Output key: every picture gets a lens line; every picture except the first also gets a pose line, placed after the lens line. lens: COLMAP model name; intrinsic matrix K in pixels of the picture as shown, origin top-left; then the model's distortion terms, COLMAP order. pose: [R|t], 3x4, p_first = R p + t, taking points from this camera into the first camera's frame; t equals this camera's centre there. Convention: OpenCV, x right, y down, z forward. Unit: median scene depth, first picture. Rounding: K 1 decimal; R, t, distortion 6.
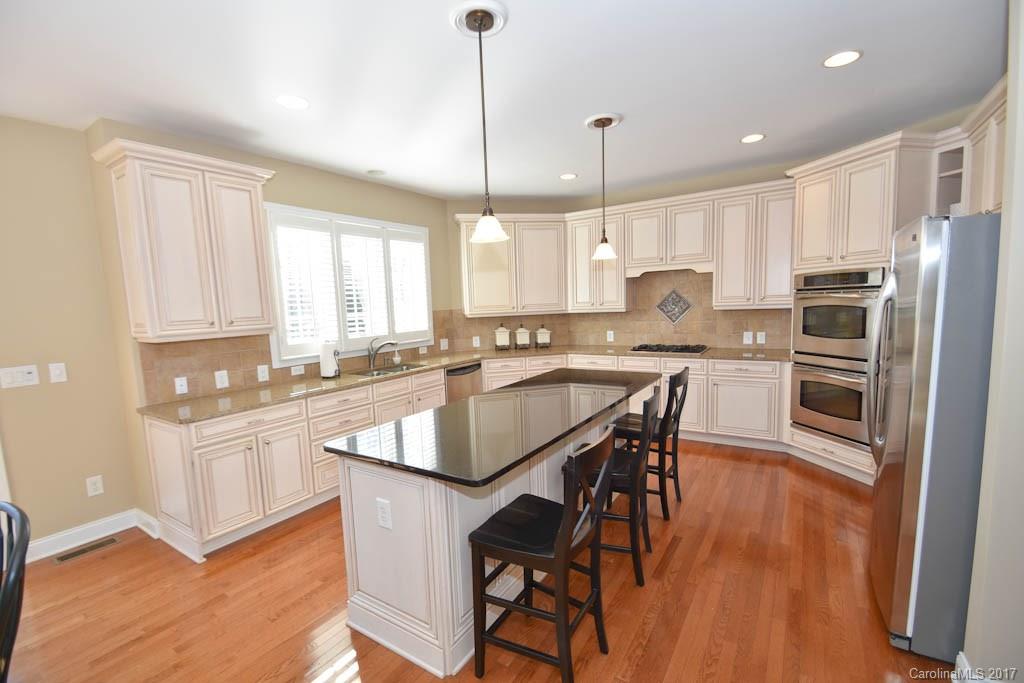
lens RADIAL K [[451.0, 0, 505.0], [0, 451.0, 353.7], [0, 0, 1]] dist [0.006140, -0.012833]
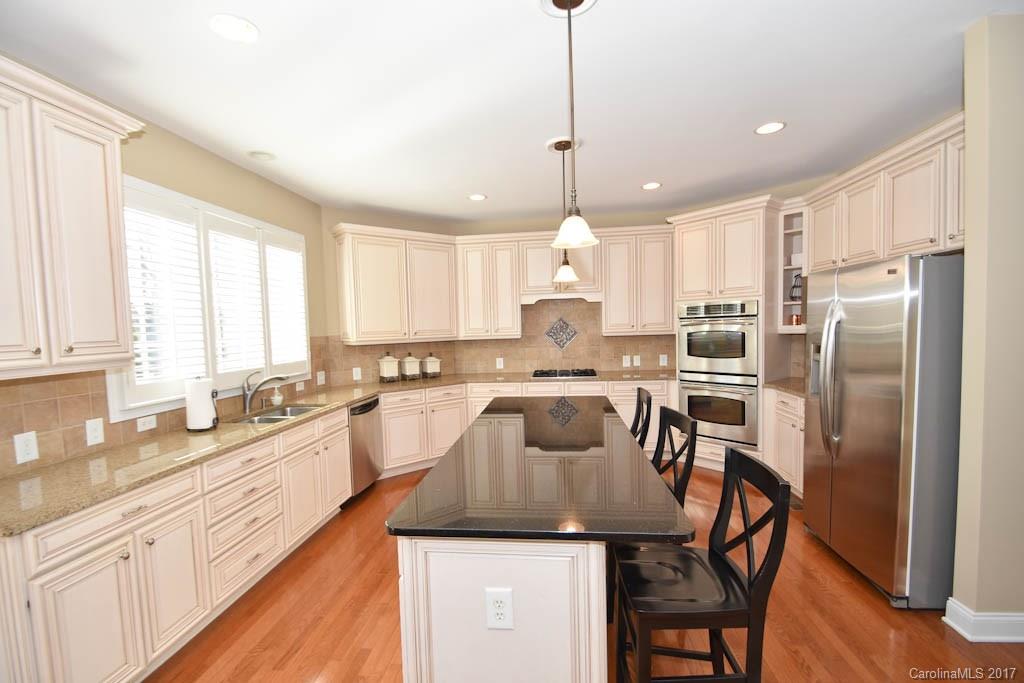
lens RADIAL K [[451.0, 0, 505.6], [0, 451.0, 353.7], [0, 0, 1]] dist [0.006140, -0.012833]
pose [[0.892473, -0.014794, 0.450858, -0.279433], [0.046435, 0.997166, -0.059197, -0.001314], [-0.448704, 0.073767, 0.890630, 0.163097]]
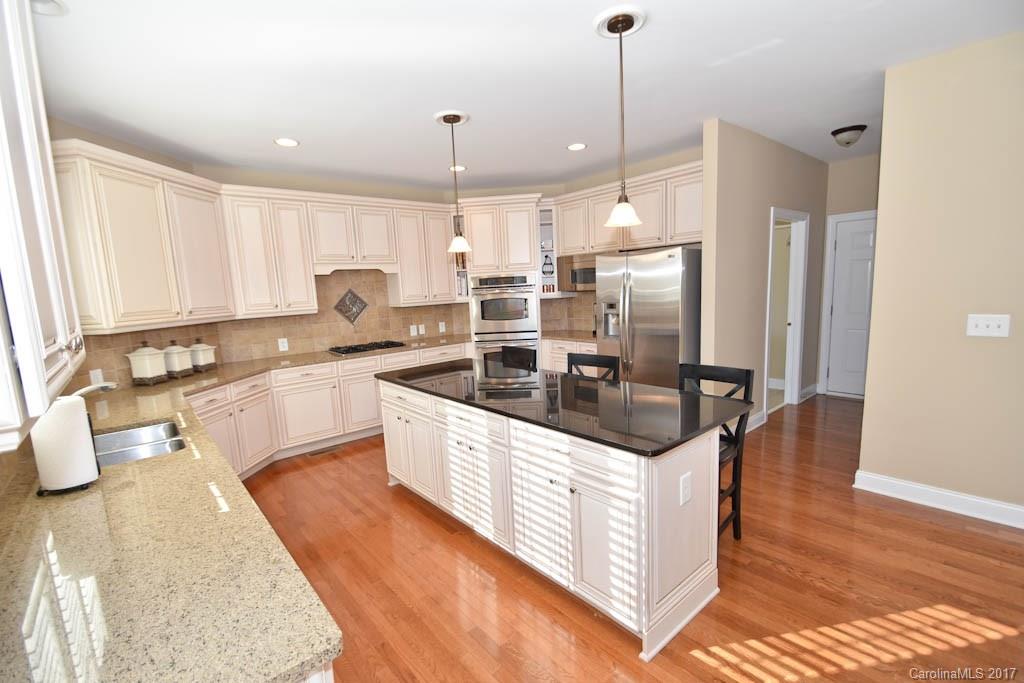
lens RADIAL K [[451.0, 0, 505.6], [0, 451.0, 354.7], [0, 0, 1]] dist [0.006140, -0.012833]
pose [[0.286531, -0.118133, 0.950760, -0.627311], [0.147971, 0.985918, 0.077908, -0.034572], [-0.946575, 0.118361, 0.299976, 0.506980]]
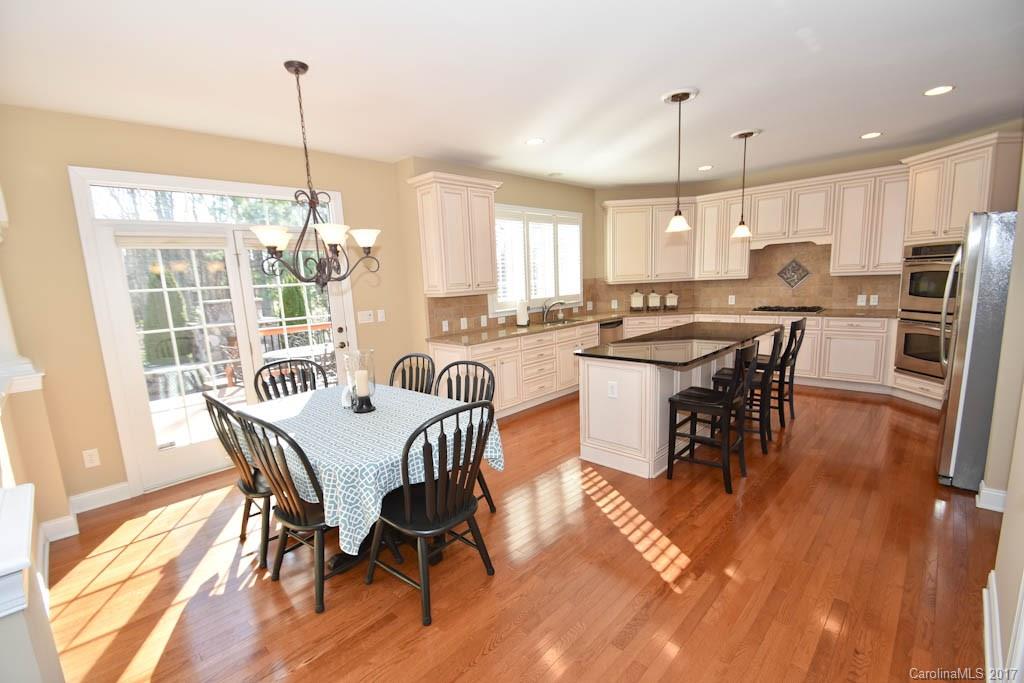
lens RADIAL K [[451.0, 0, 503.7], [0, 451.0, 354.8], [0, 0, 1]] dist [0.006140, -0.012833]
pose [[0.981086, 0.025877, -0.191833, -0.171991], [-0.014091, 0.997942, 0.062551, 0.054678], [0.193057, -0.058664, 0.979432, -0.393925]]
